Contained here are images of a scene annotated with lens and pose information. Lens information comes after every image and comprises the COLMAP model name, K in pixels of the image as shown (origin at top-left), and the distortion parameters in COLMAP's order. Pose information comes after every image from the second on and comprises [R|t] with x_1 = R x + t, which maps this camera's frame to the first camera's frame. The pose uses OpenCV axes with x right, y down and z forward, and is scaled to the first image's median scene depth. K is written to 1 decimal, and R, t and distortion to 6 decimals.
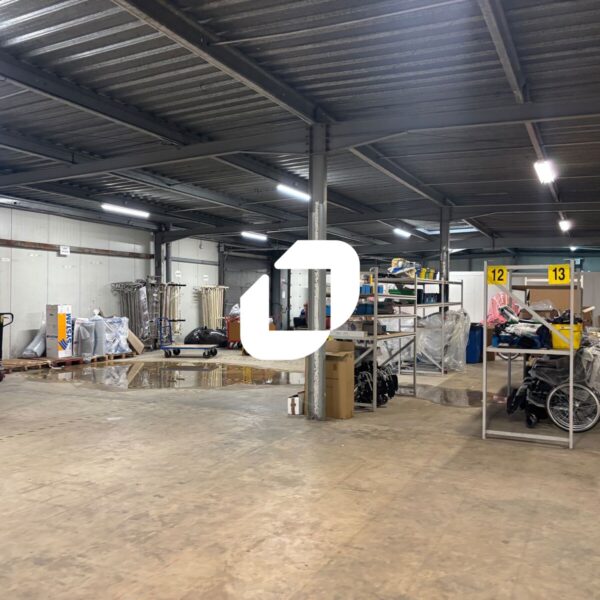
lens RADIAL K [[588.4, 0, 300.0], [0, 588.4, 300.0], [0, 0, 1]] dist [0.051026, -0.053052]
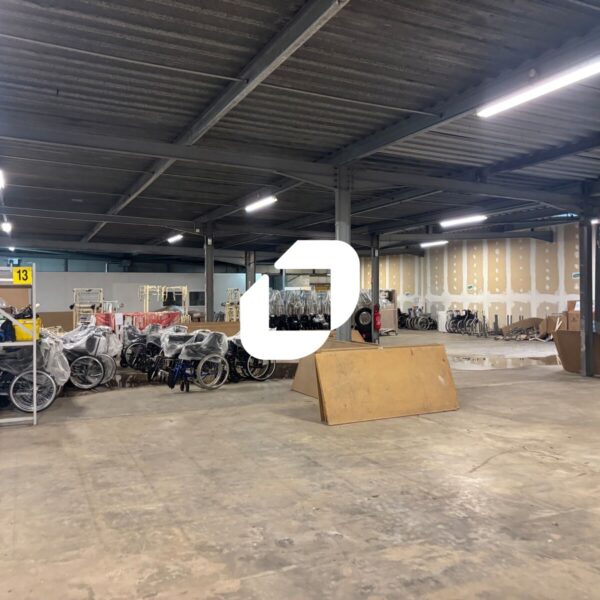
lens RADIAL K [[588.4, 0, 300.0], [0, 588.4, 300.0], [0, 0, 1]] dist [0.051026, -0.053052]
pose [[0.623778, -0.015422, 0.781449, -0.121645], [0.013699, 0.999867, 0.008797, 0.001478], [-0.781481, 0.005218, 0.623907, -0.130344]]
